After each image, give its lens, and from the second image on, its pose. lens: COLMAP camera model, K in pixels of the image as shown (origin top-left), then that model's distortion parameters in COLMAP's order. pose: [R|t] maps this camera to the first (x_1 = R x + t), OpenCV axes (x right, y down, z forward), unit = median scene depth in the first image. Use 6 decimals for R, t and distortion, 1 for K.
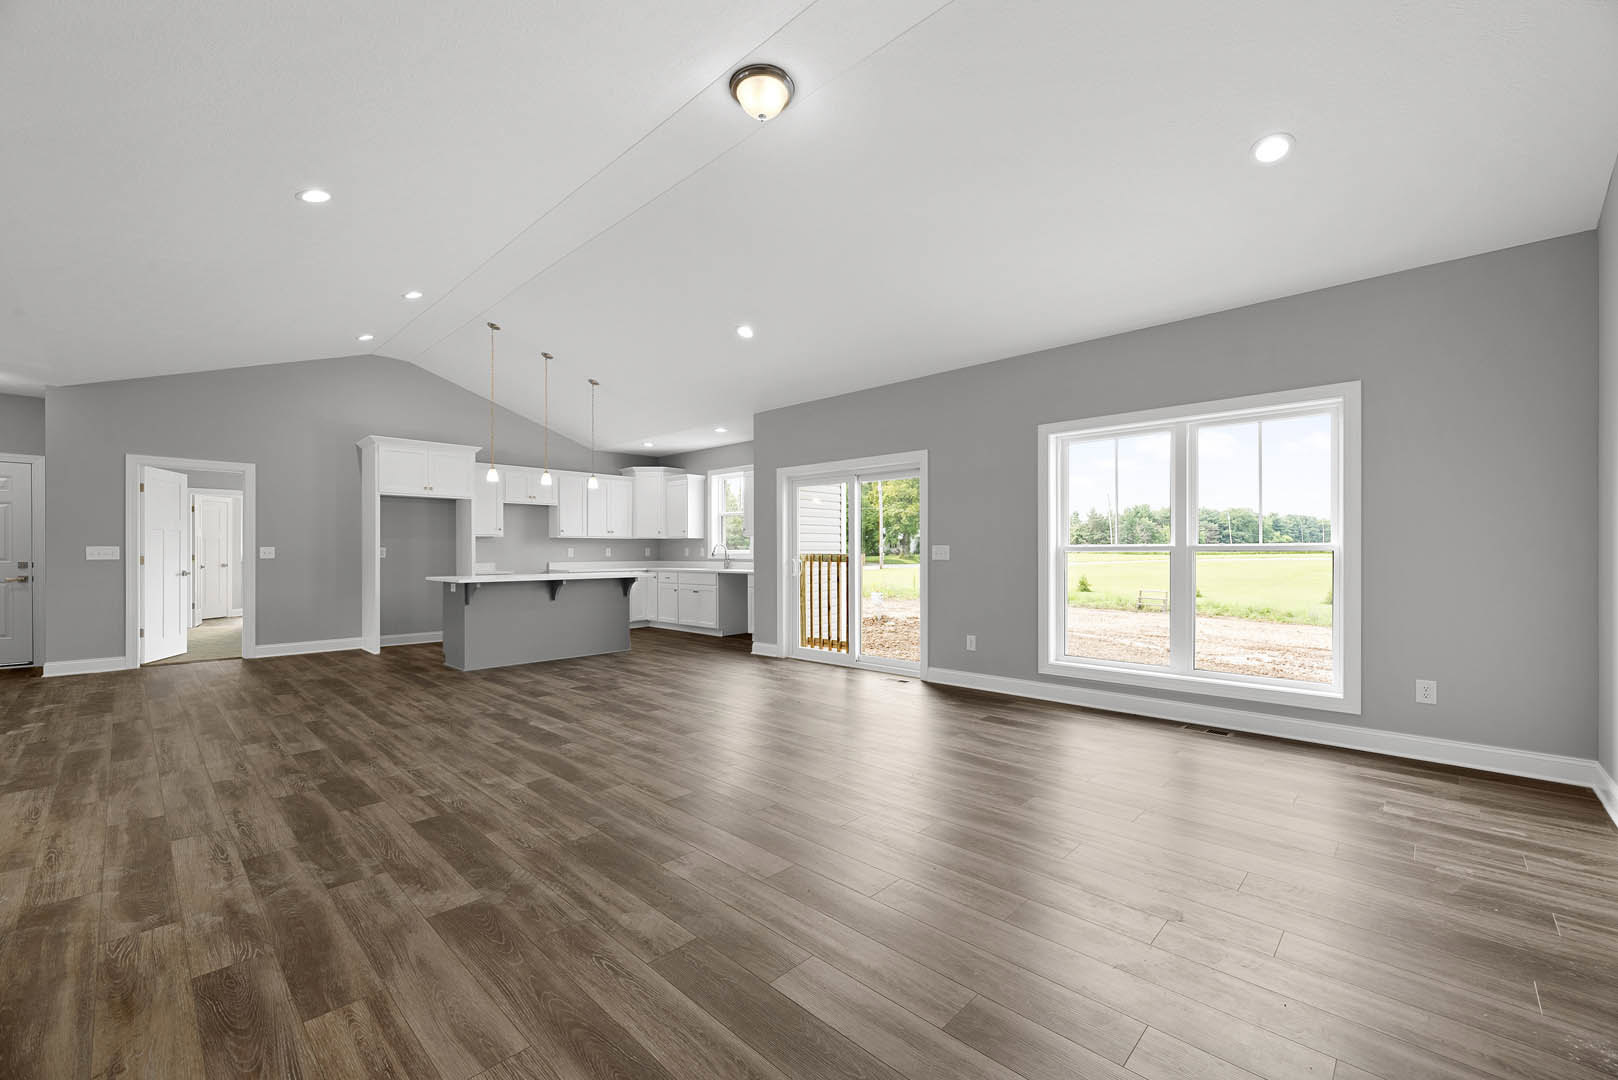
lens RADIAL K [[652.9, 0, 810.5], [0, 652.9, 552.2], [0, 0, 1]] dist [-0.003008, -0.000162]
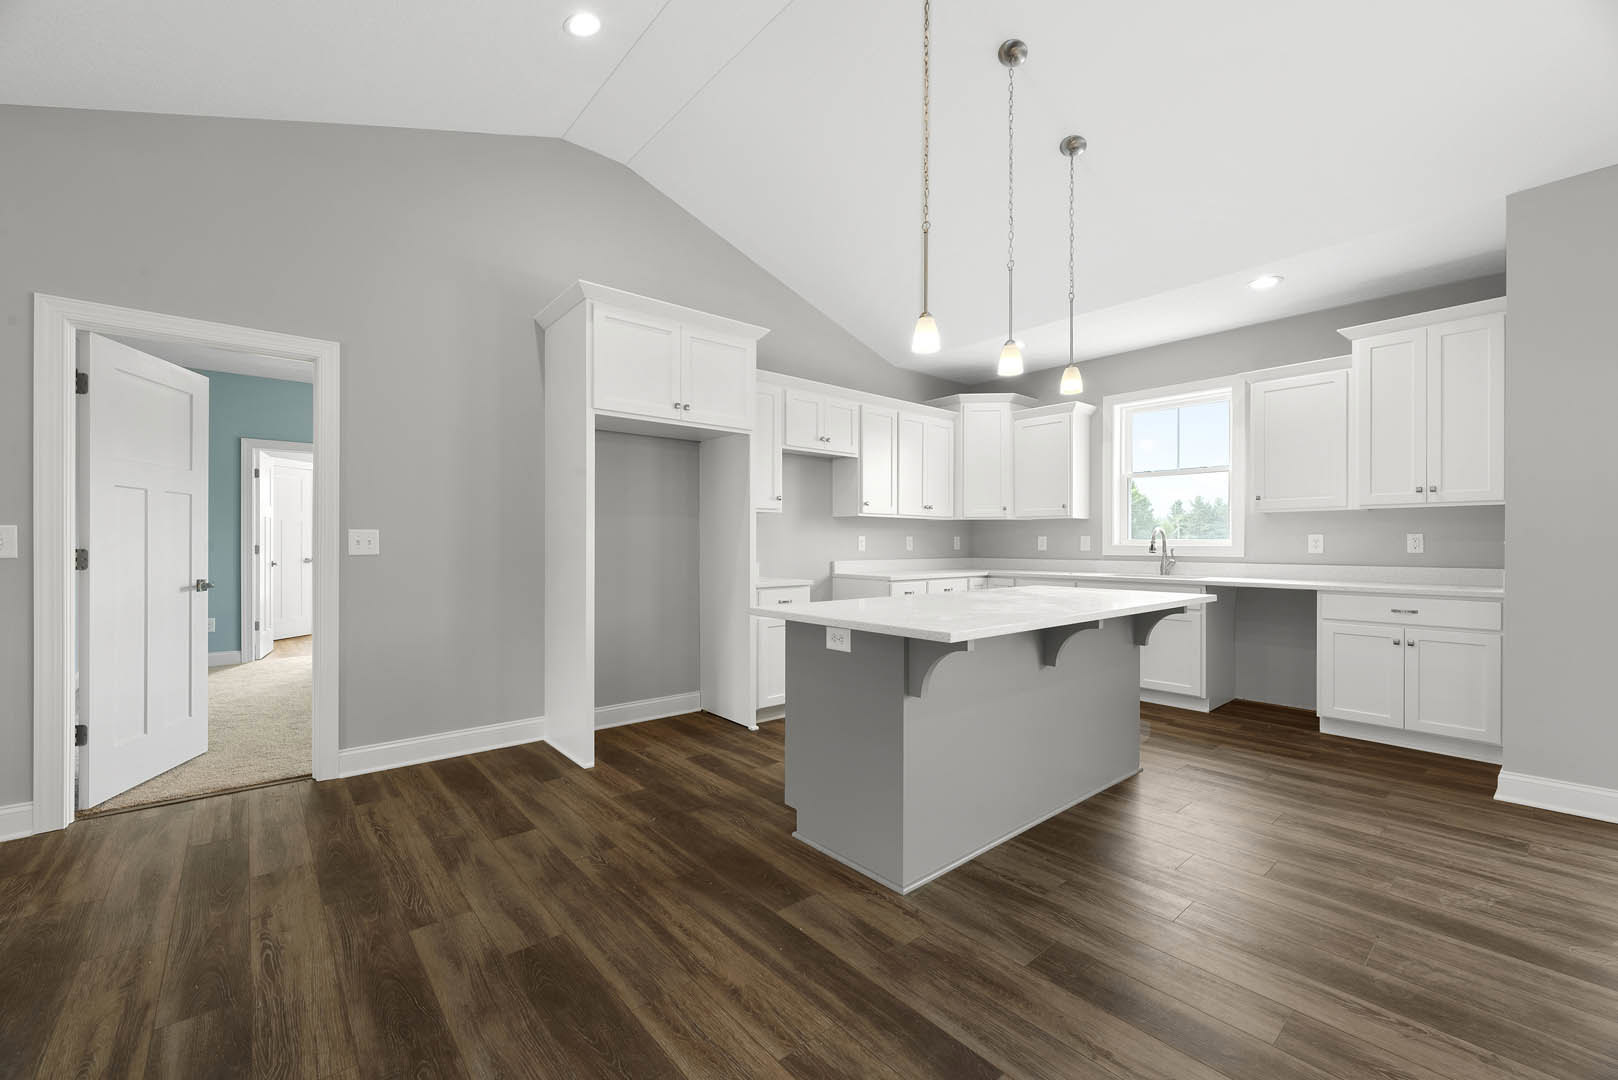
lens RADIAL K [[659.9, 0, 806.4], [0, 659.9, 543.9], [0, 0, 1]] dist [-0.002063, -0.000346]
pose [[0.994374, 0.002479, -0.105897, -0.548654], [-0.002497, 0.999997, -0.000033, 0.001455], [0.105896, 0.000297, 0.994377, 0.660245]]
